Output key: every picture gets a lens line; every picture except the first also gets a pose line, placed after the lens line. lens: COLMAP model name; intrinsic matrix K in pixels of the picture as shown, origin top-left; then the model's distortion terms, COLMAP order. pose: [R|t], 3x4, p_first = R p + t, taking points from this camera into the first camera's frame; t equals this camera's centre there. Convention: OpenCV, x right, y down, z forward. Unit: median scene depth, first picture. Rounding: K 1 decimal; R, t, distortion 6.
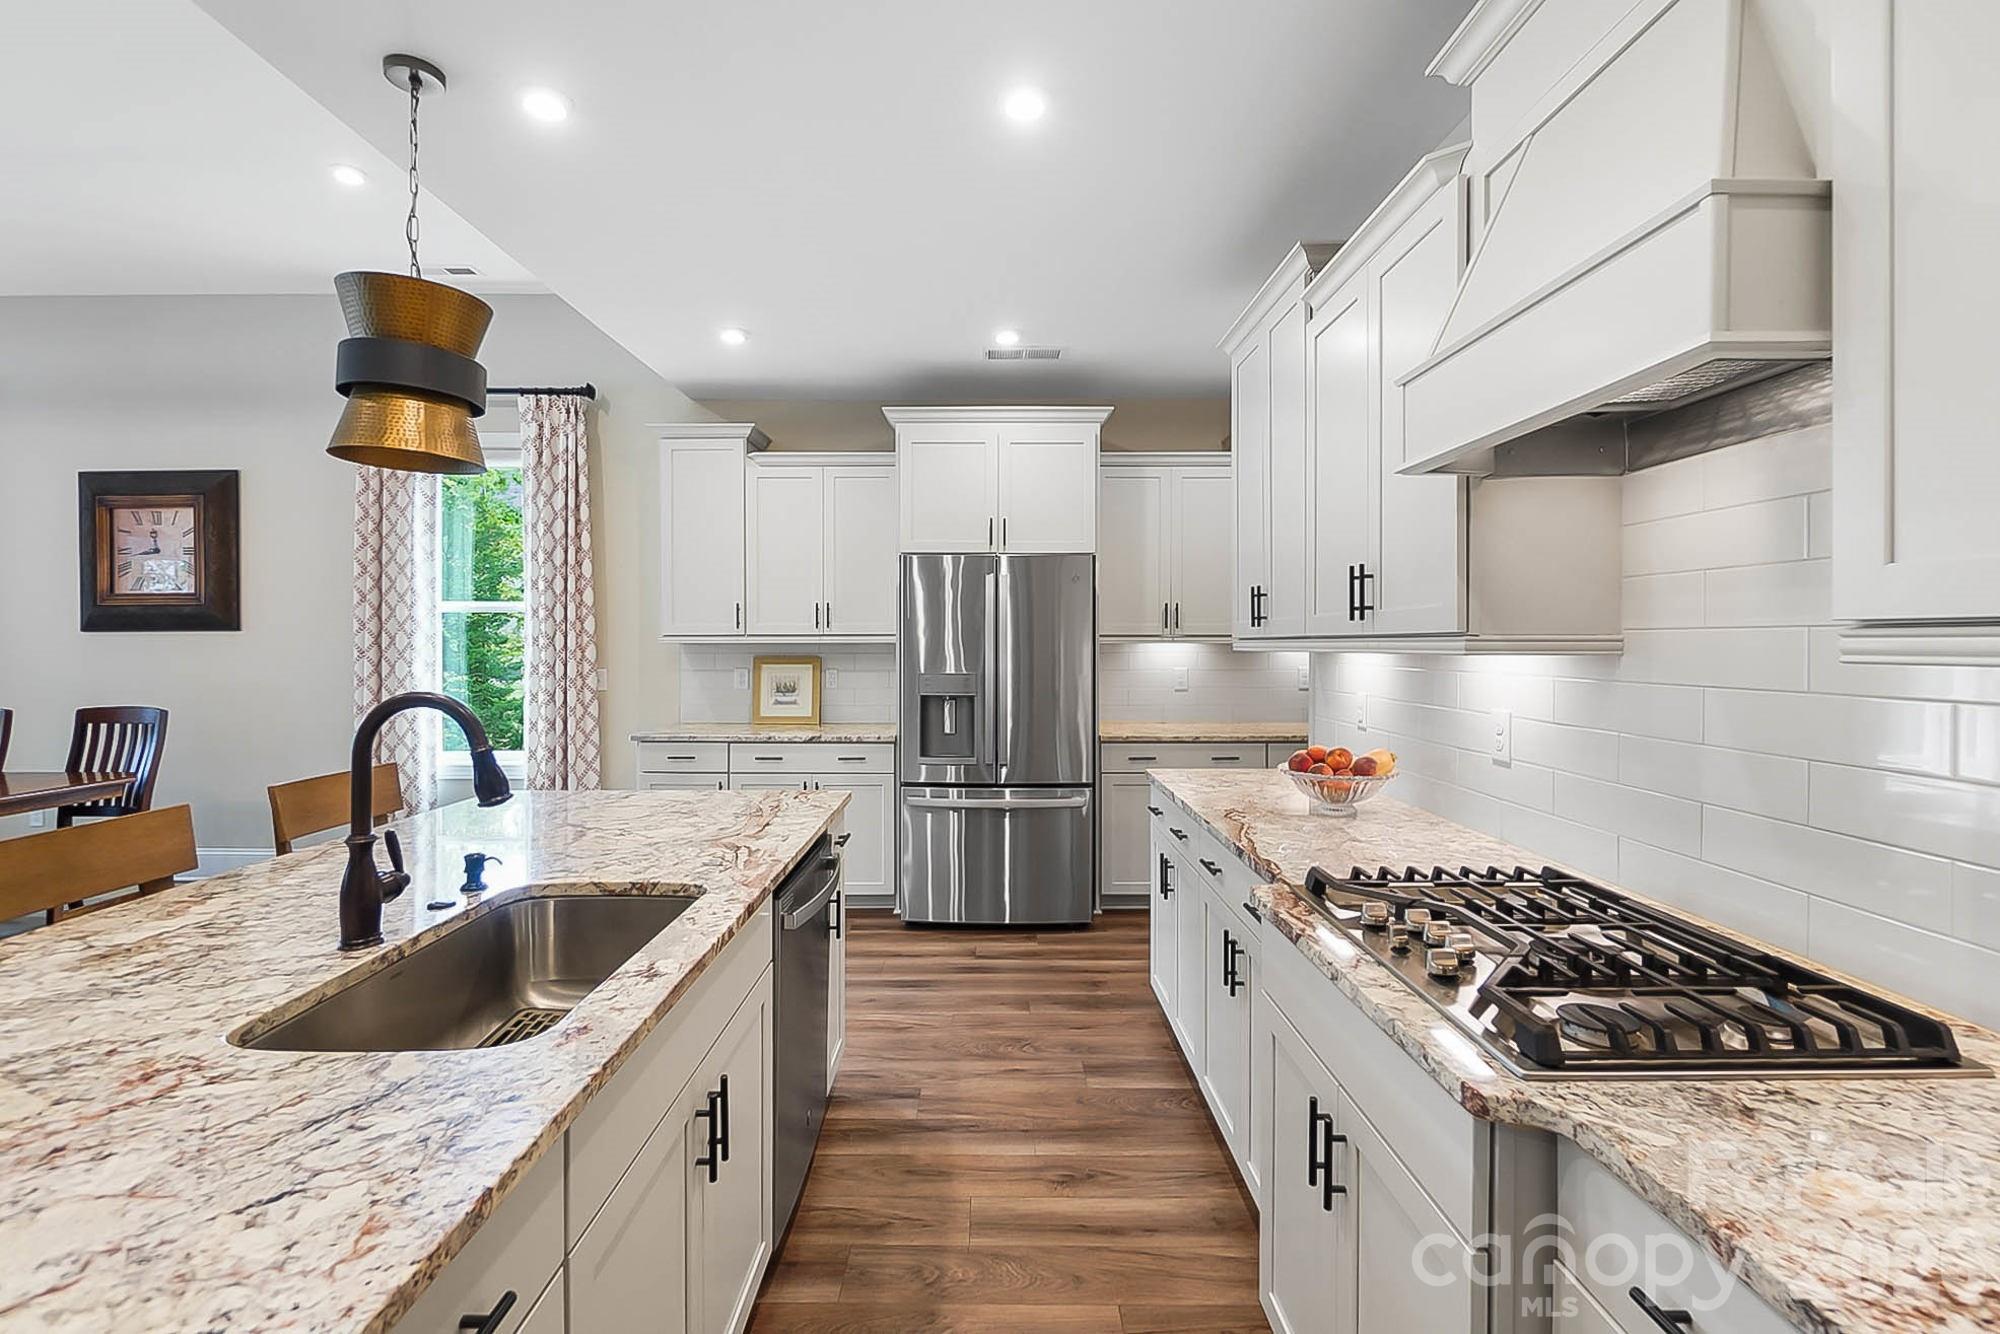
lens RADIAL K [[891.3, 0, 991.8], [0, 891.3, 647.5], [0, 0, 1]] dist [-0.001493, -0.000474]
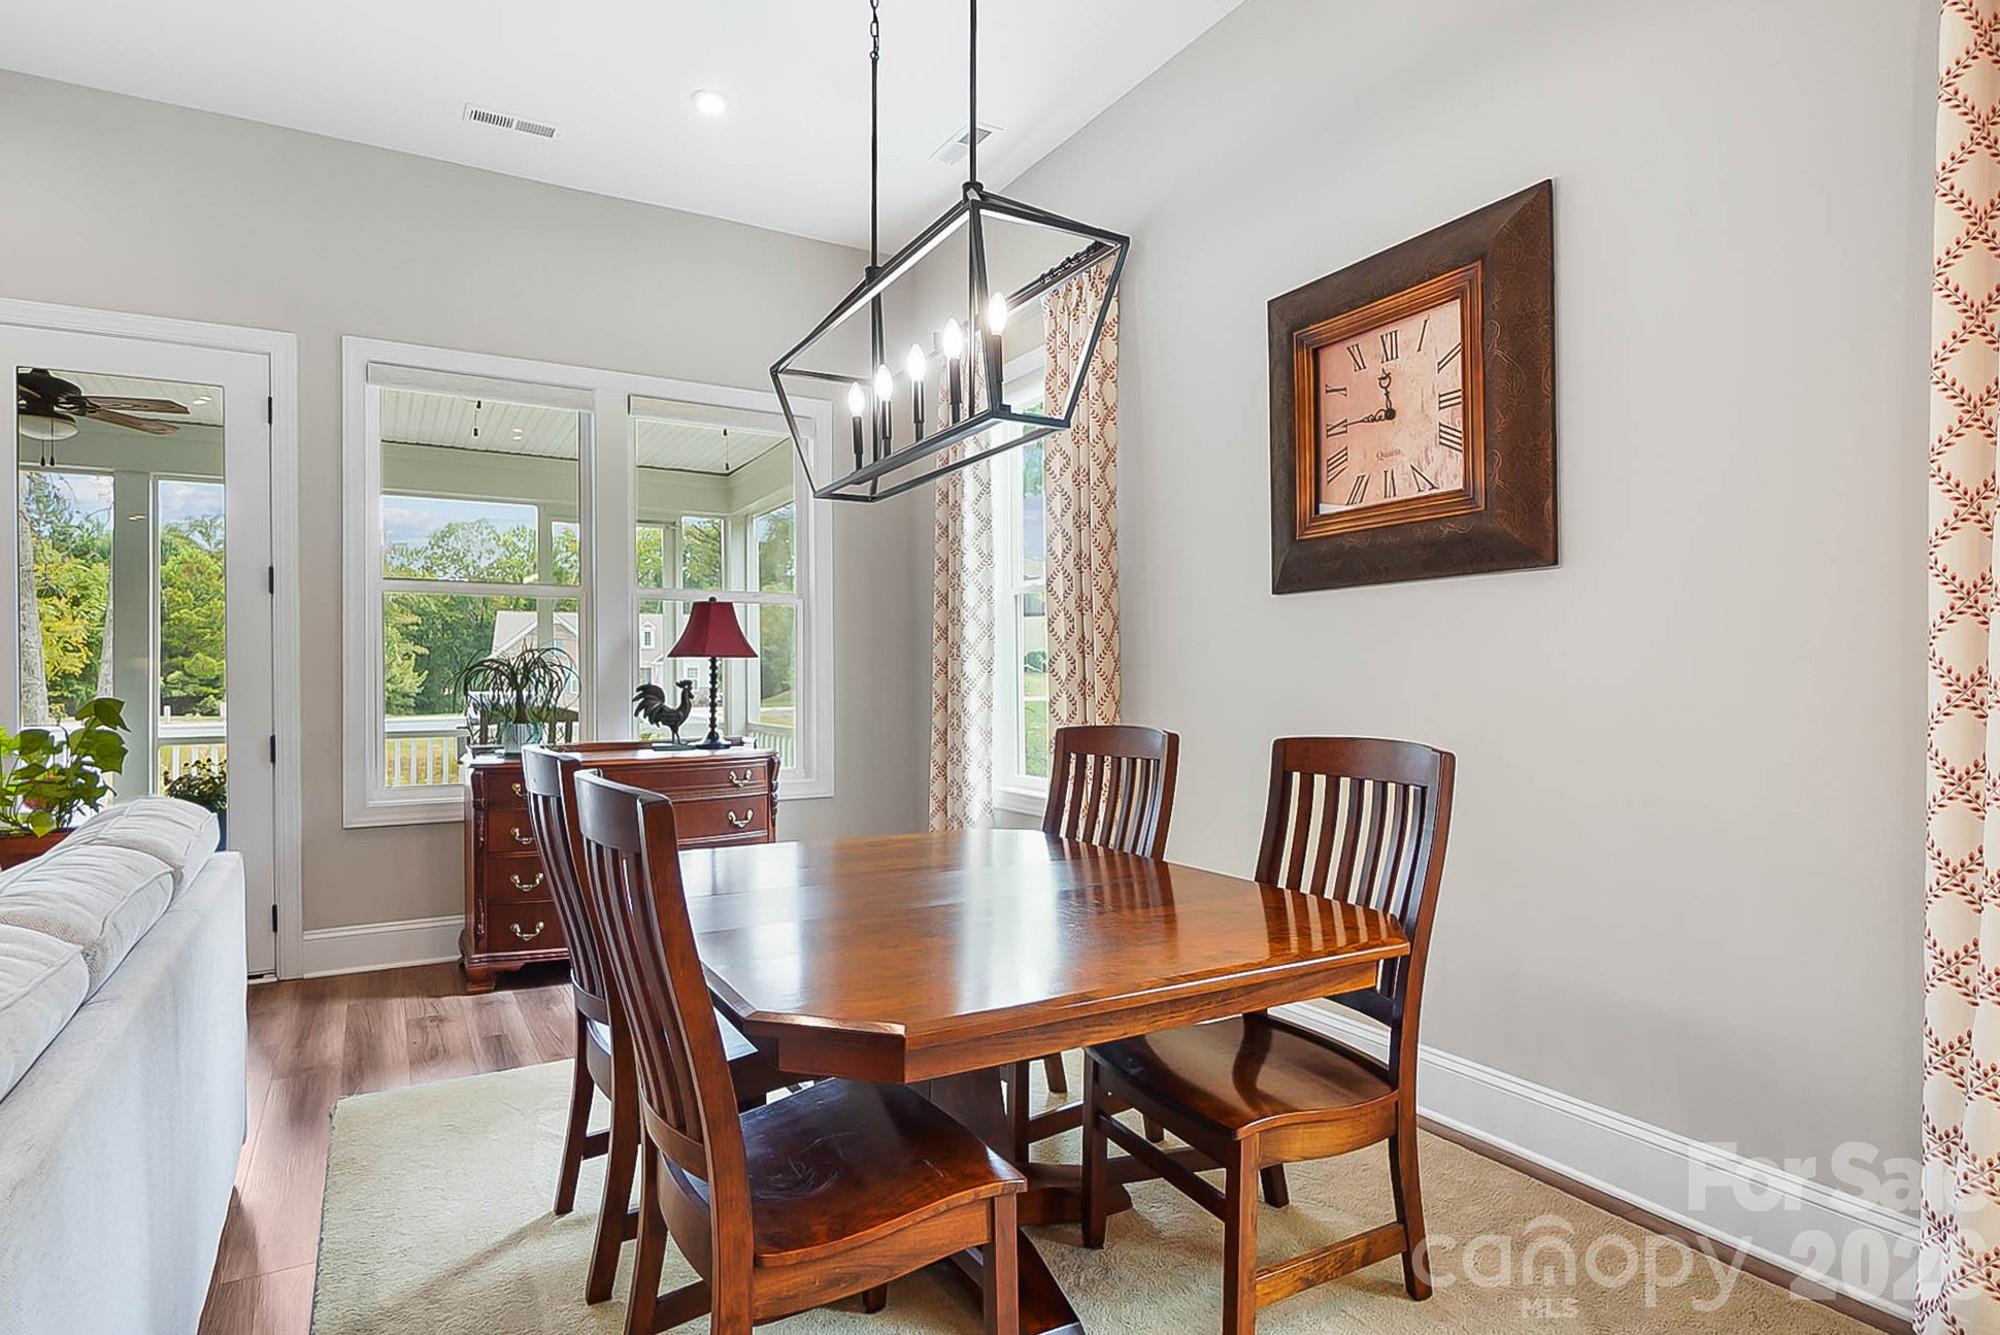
lens RADIAL K [[1106.8, 0, 936.6], [0, 1106.8, 672.9], [0, 0, 1]] dist [-0.025911, -0.000627]
pose [[0.475341, -0.008426, -0.879761, -0.539209], [0.001649, 0.999961, -0.008686, 0.034994], [0.879800, 0.002678, 0.475336, 0.508476]]
